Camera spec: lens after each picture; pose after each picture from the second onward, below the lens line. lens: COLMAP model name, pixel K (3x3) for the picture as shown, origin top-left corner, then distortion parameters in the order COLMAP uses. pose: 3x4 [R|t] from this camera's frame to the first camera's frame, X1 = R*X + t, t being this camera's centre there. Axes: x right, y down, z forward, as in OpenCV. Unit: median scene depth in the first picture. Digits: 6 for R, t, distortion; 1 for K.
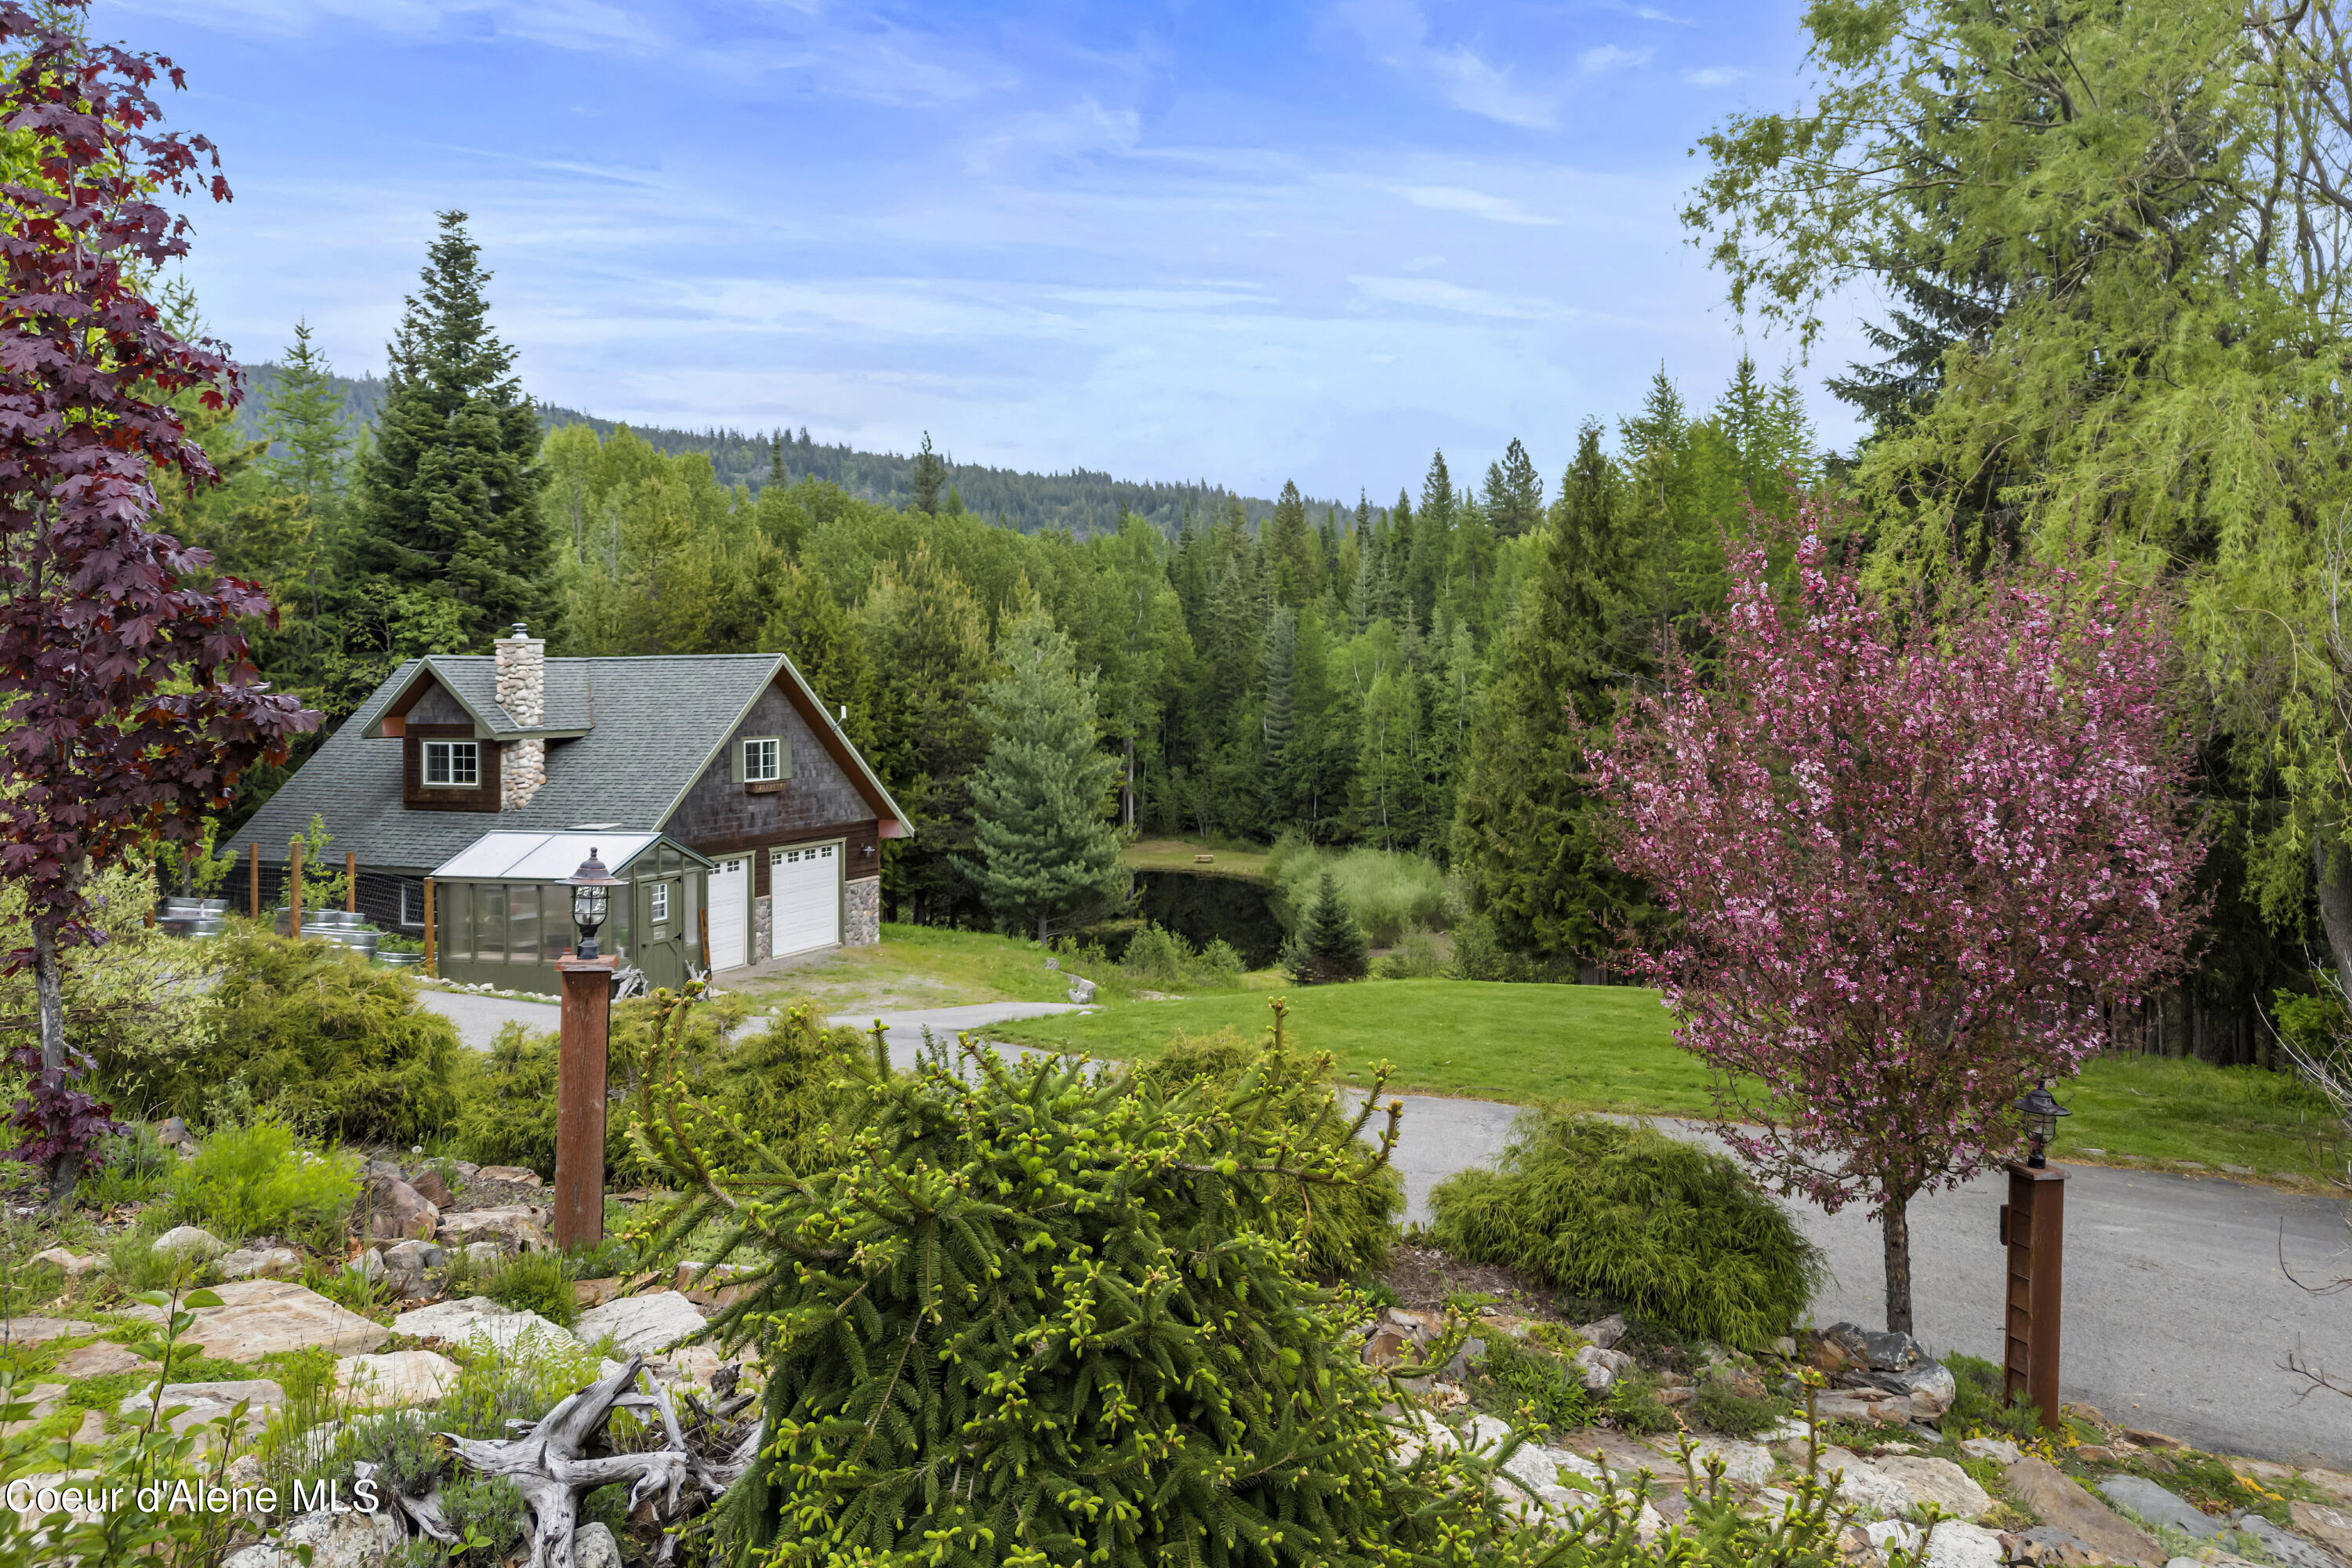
lens RADIAL K [[1717.6, 0, 1190.4], [0, 1717.6, 704.9], [0, 0, 1]] dist [0.048212, -0.047210]
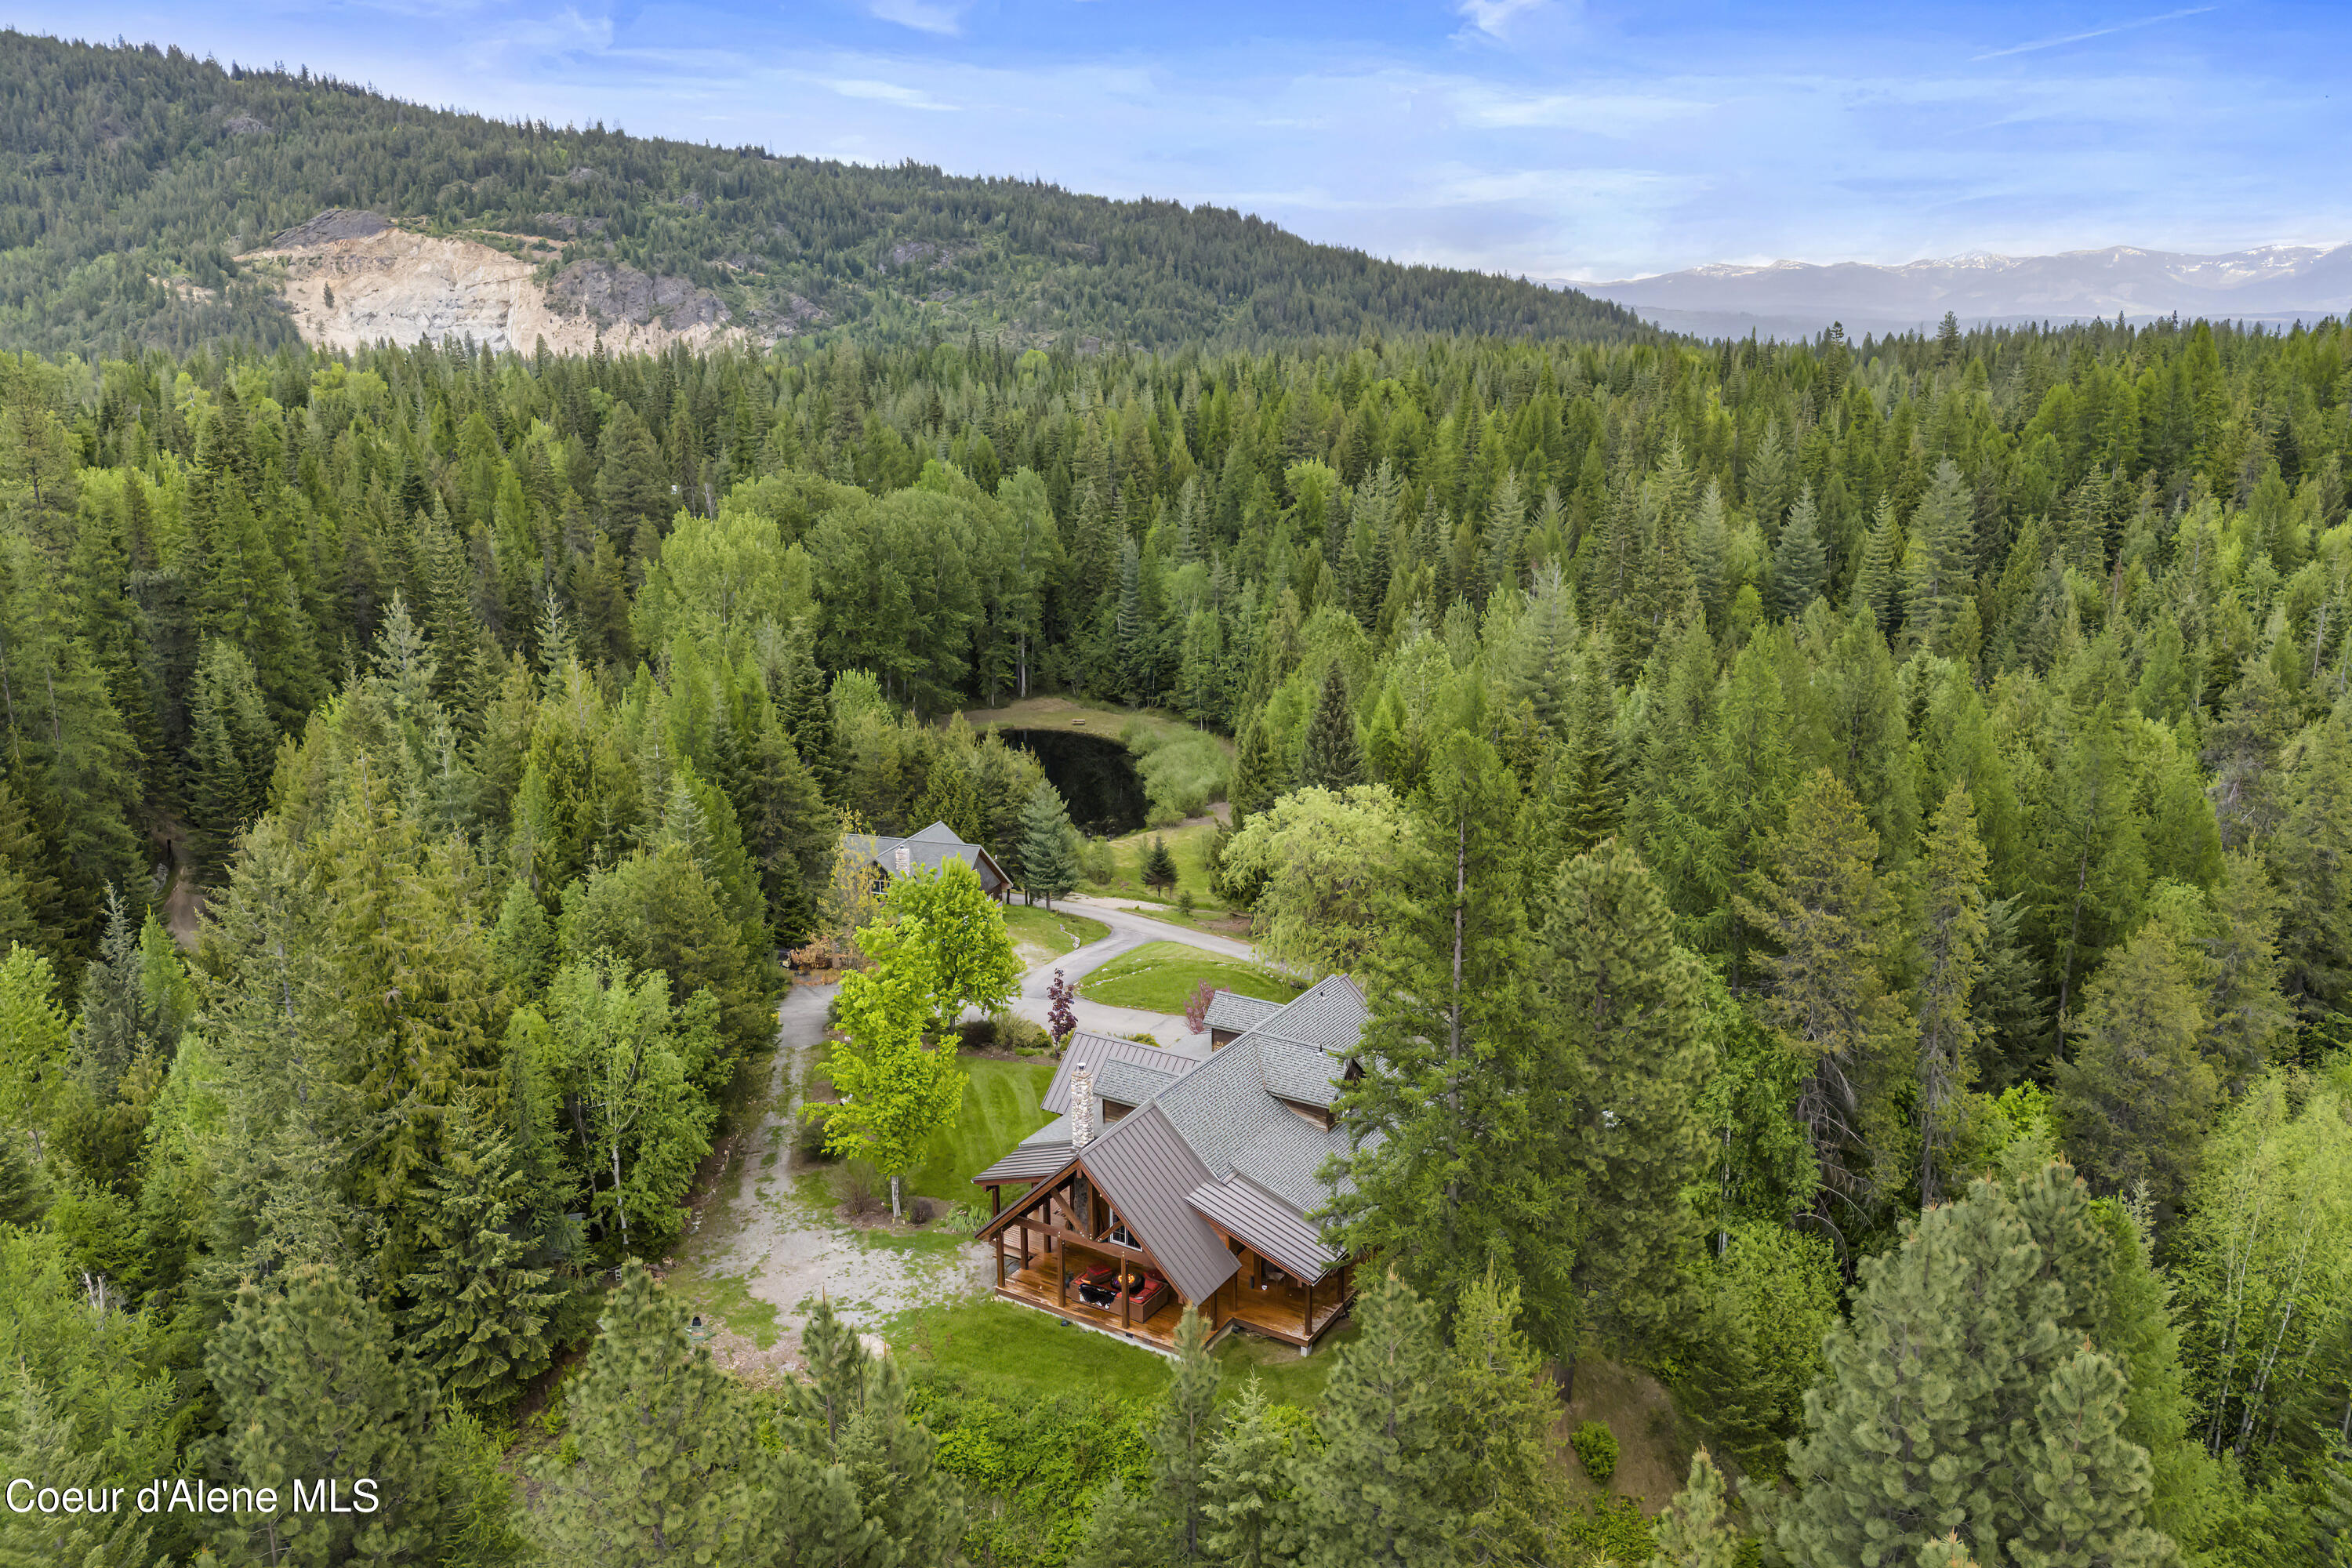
lens RADIAL K [[1717.6, 0, 1184.0], [0, 1717.6, 781.7], [0, 0, 1]] dist [0.048212, -0.047210]
pose [[0.995911, -0.016349, 0.088844, -0.108274], [-0.003705, 0.975268, 0.220996, -0.607474], [-0.090260, -0.220421, 0.971220, -1.472153]]
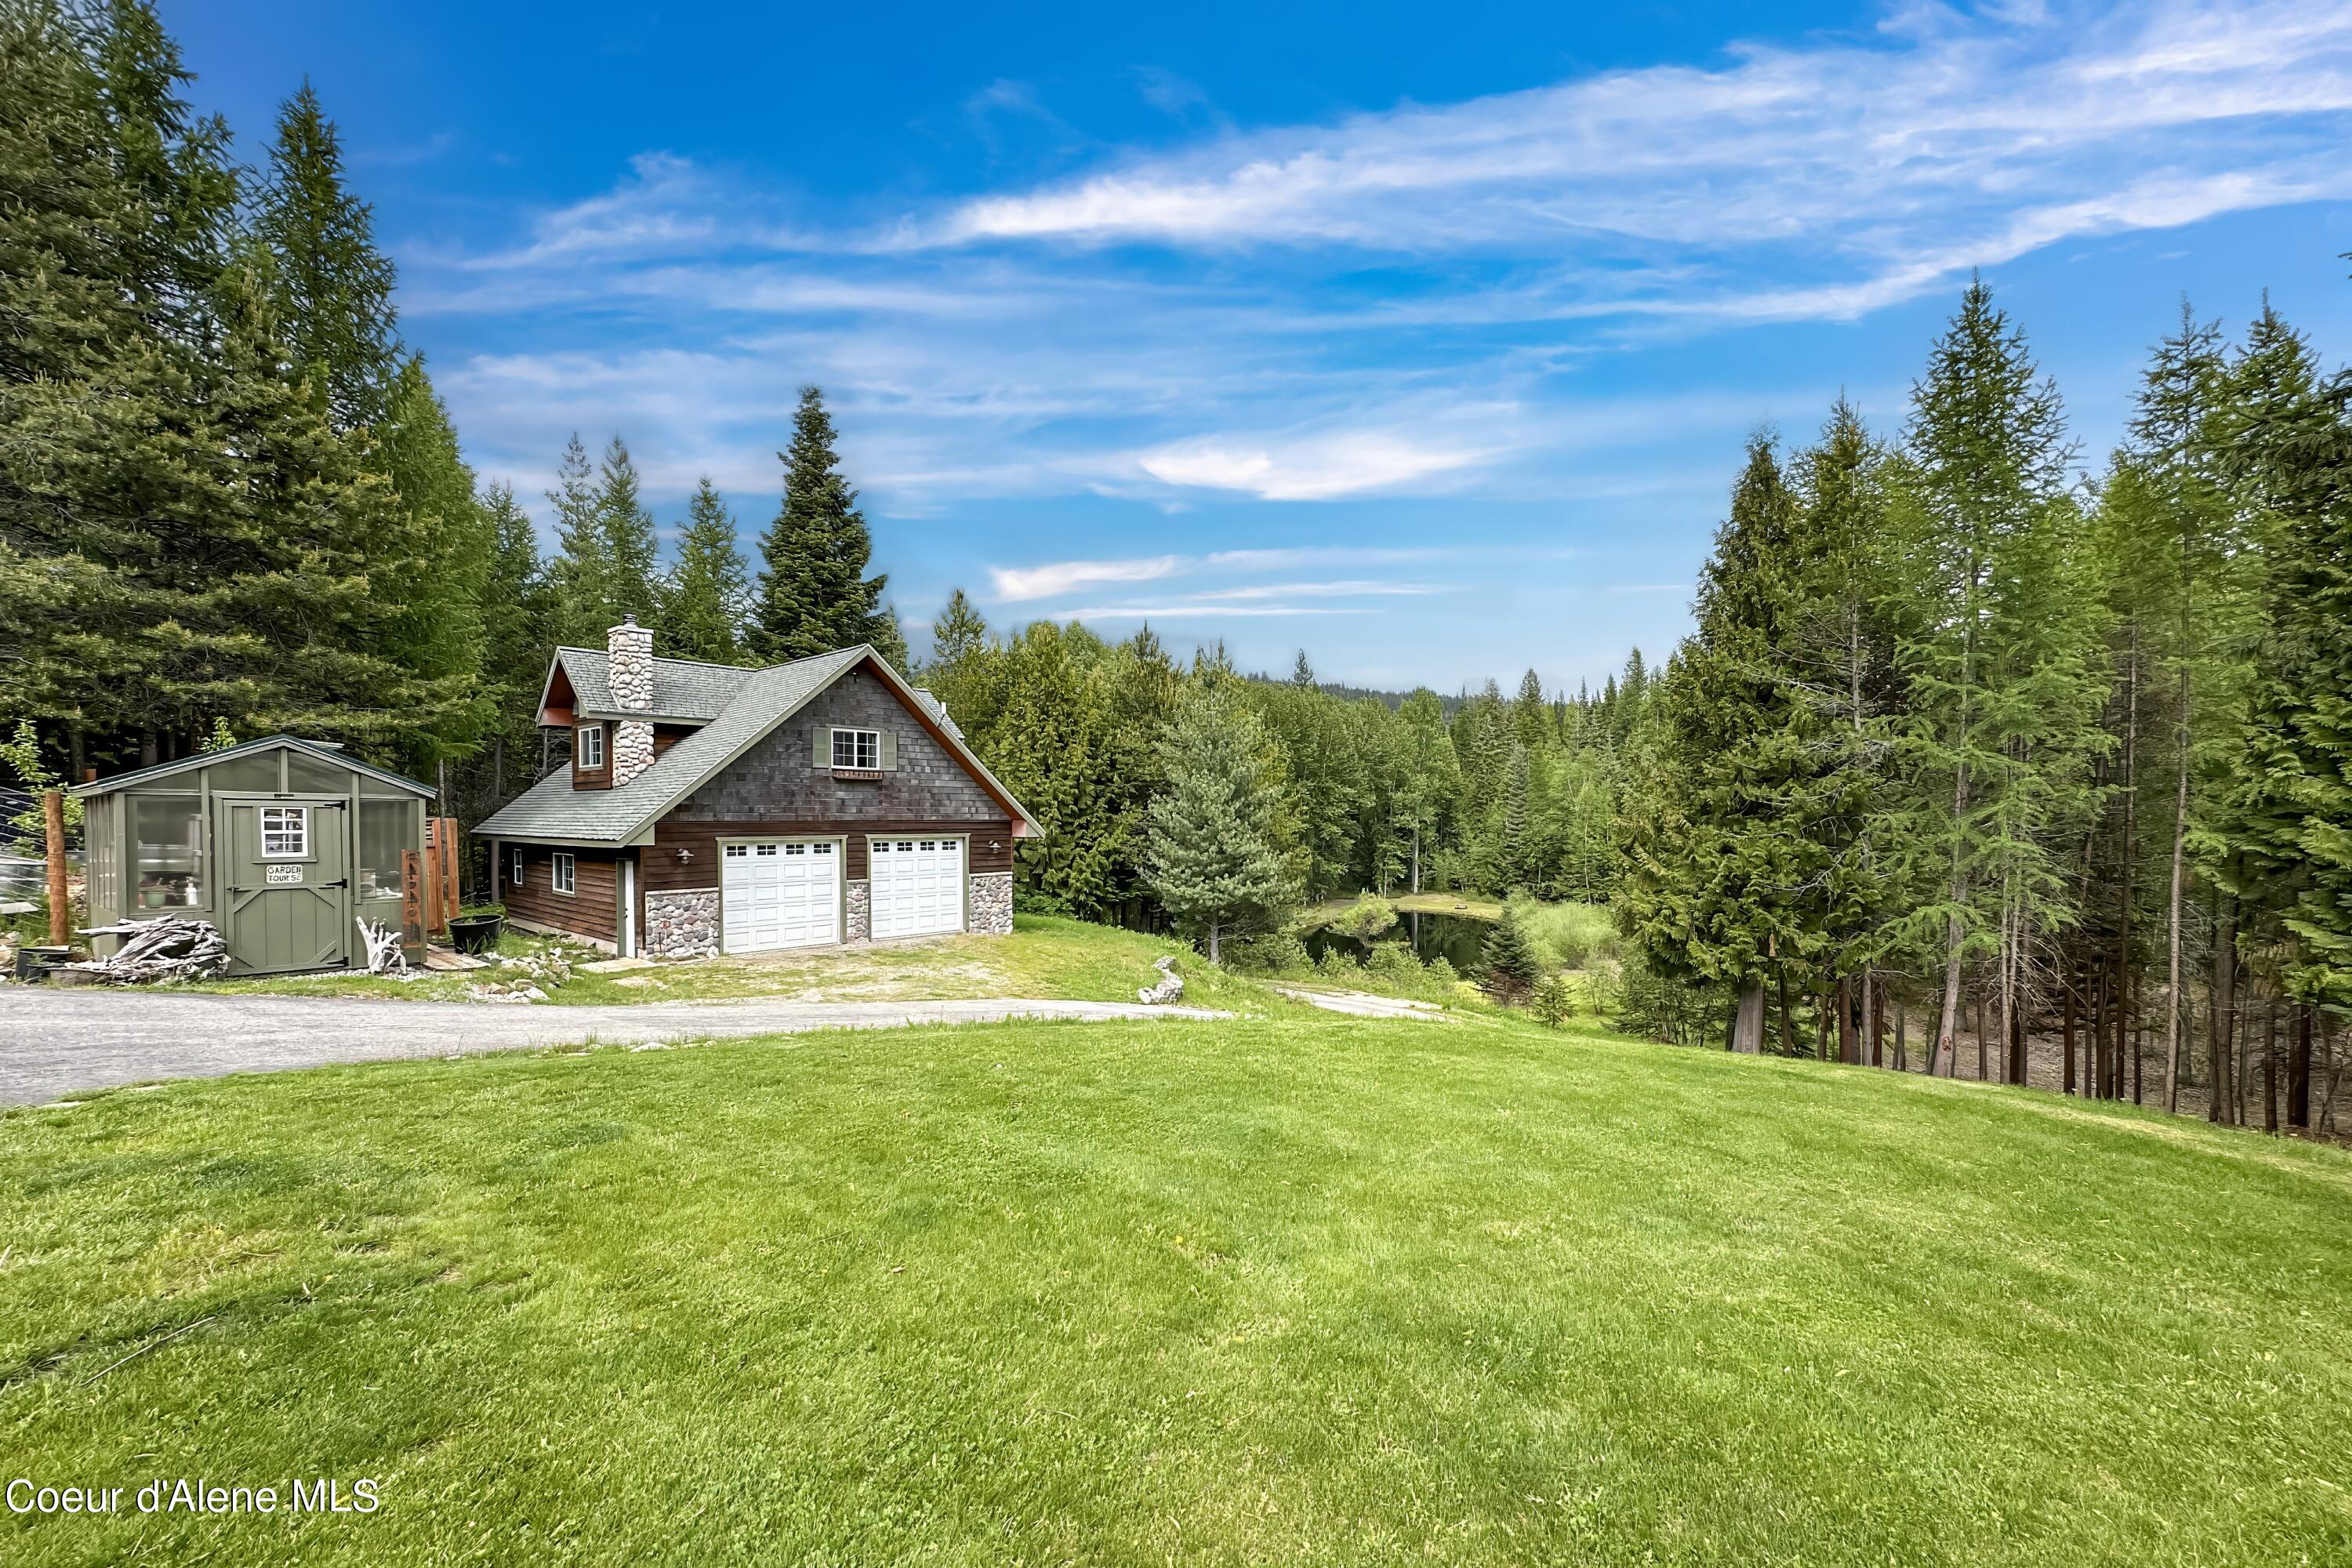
lens RADIAL K [[940.3, 0, 1161.0], [0, 940.3, 814.7], [0, 0, 1]] dist [-0.004766, -0.000240]
pose [[0.945859, 0.008648, -0.324464, 0.083572], [-0.011627, 0.999906, -0.007245, 0.054338], [0.324371, 0.010625, 0.945870, 0.383615]]
